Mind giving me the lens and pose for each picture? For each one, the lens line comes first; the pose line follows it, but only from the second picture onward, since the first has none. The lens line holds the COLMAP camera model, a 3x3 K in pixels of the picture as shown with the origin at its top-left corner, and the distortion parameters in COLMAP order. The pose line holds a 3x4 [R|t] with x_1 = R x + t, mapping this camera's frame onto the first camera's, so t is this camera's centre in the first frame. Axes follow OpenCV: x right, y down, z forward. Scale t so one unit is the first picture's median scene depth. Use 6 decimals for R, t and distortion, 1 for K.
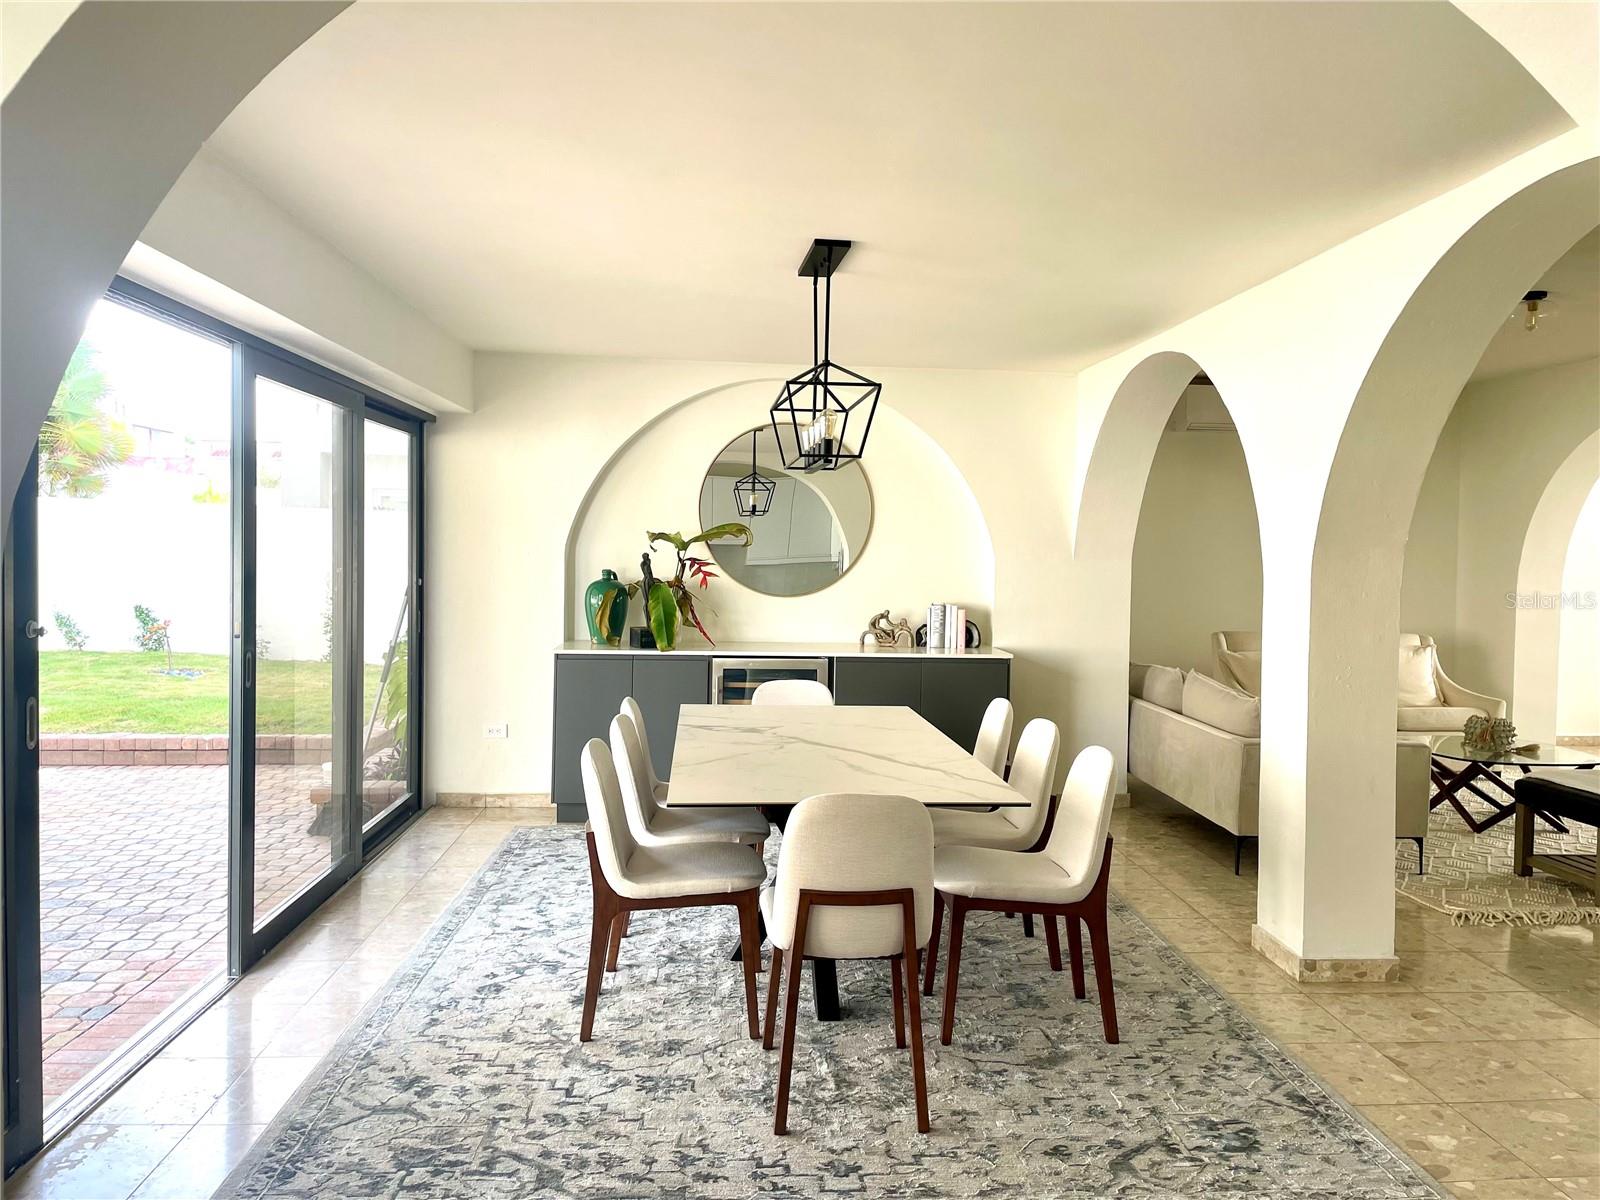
lens RADIAL K [[1233.1, 0, 820.4], [0, 1233.1, 591.3], [0, 0, 1]] dist [0.109805, -0.154984]
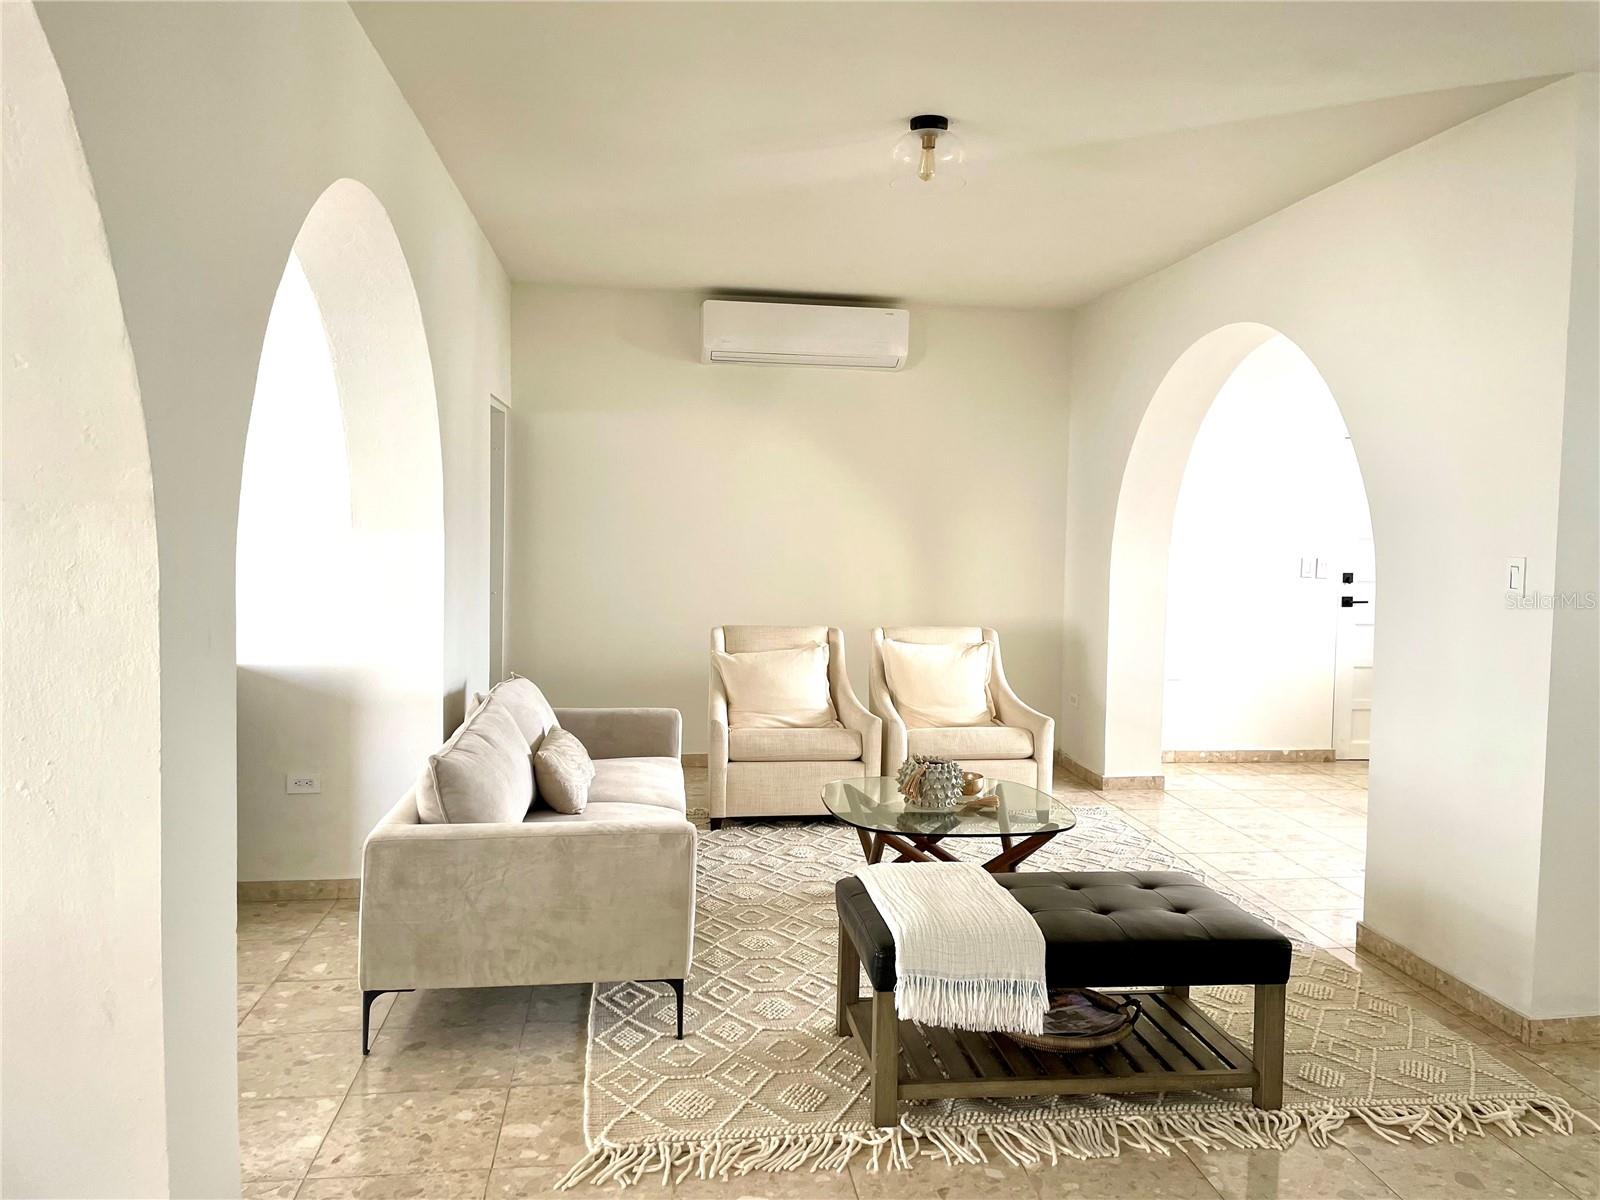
lens RADIAL K [[1232.4, 0, 779.4], [0, 1232.4, 574.9], [0, 0, 1]] dist [0.090274, -0.118623]
pose [[0.999435, -0.003905, 0.033393, 0.466864], [0.003518, 0.999926, 0.011649, -0.009927], [-0.033436, -0.011525, 0.999374, 0.353736]]
